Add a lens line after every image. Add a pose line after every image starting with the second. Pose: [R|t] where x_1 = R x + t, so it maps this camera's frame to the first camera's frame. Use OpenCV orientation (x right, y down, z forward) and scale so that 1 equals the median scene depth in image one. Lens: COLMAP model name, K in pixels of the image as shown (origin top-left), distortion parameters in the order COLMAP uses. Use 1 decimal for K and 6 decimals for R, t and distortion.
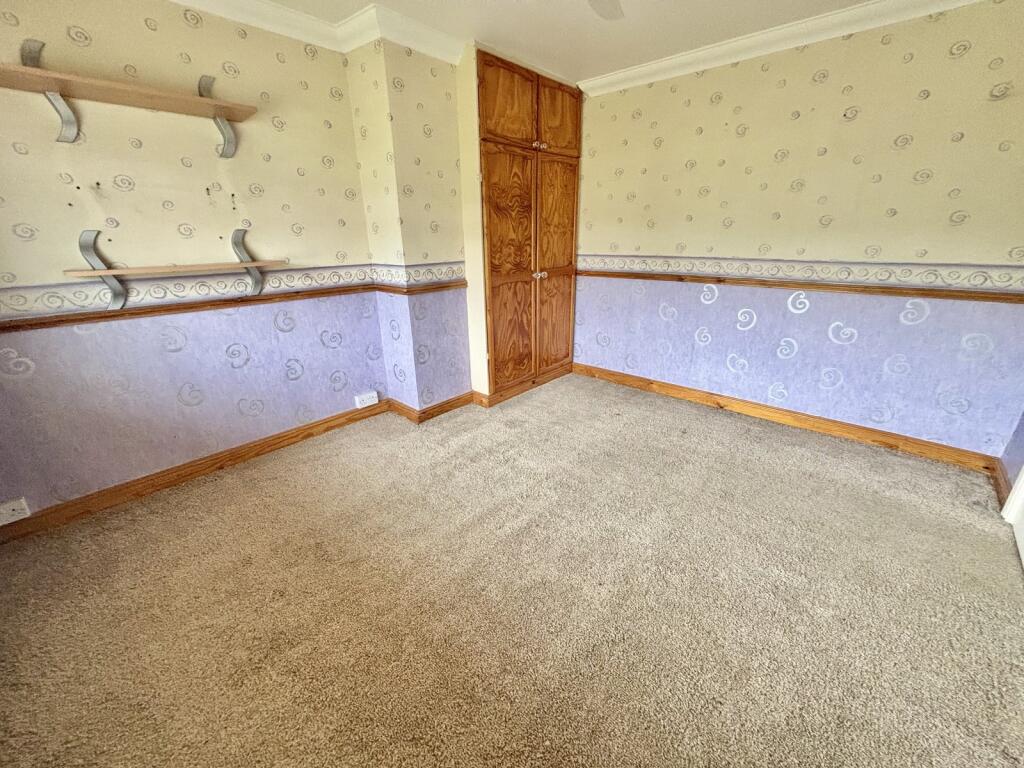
lens RADIAL K [[412.5, 0, 512.0], [0, 412.5, 385.3], [0, 0, 1]] dist [-0.000119, 0.000352]
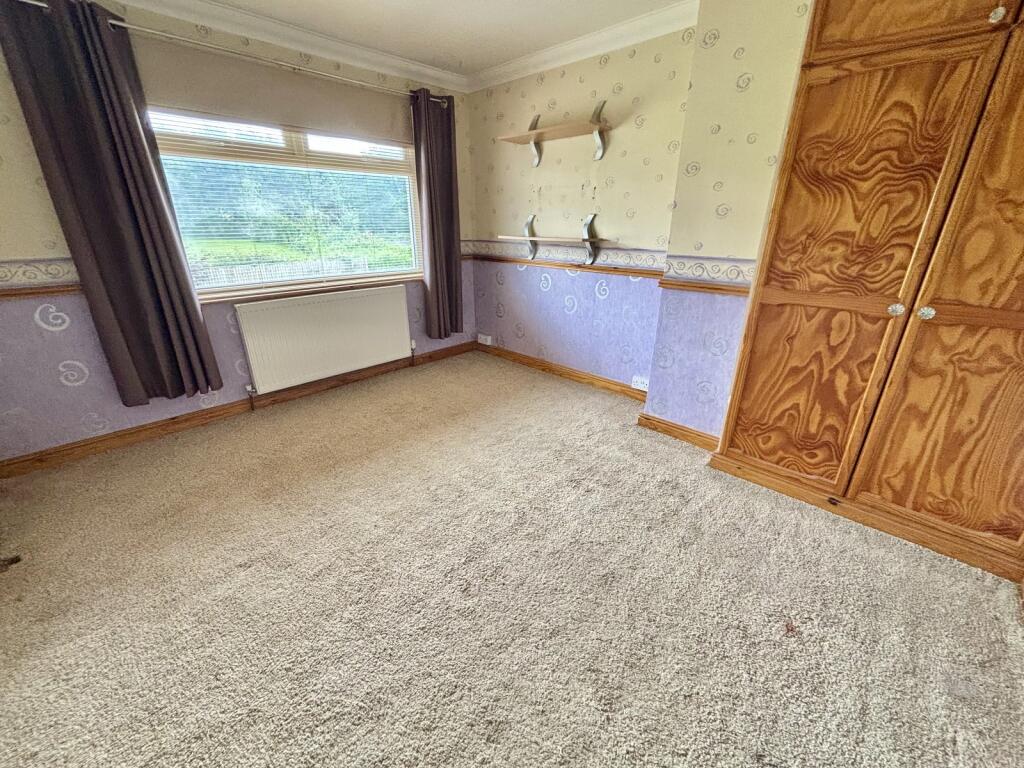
lens RADIAL K [[412.5, 0, 512.2], [0, 412.5, 382.4], [0, 0, 1]] dist [-0.000119, 0.000352]
pose [[-0.023162, 0.375547, -0.926514, 0.602233], [-0.358091, 0.862155, 0.358412, -0.220734], [0.933399, 0.340078, 0.114511, 0.593312]]
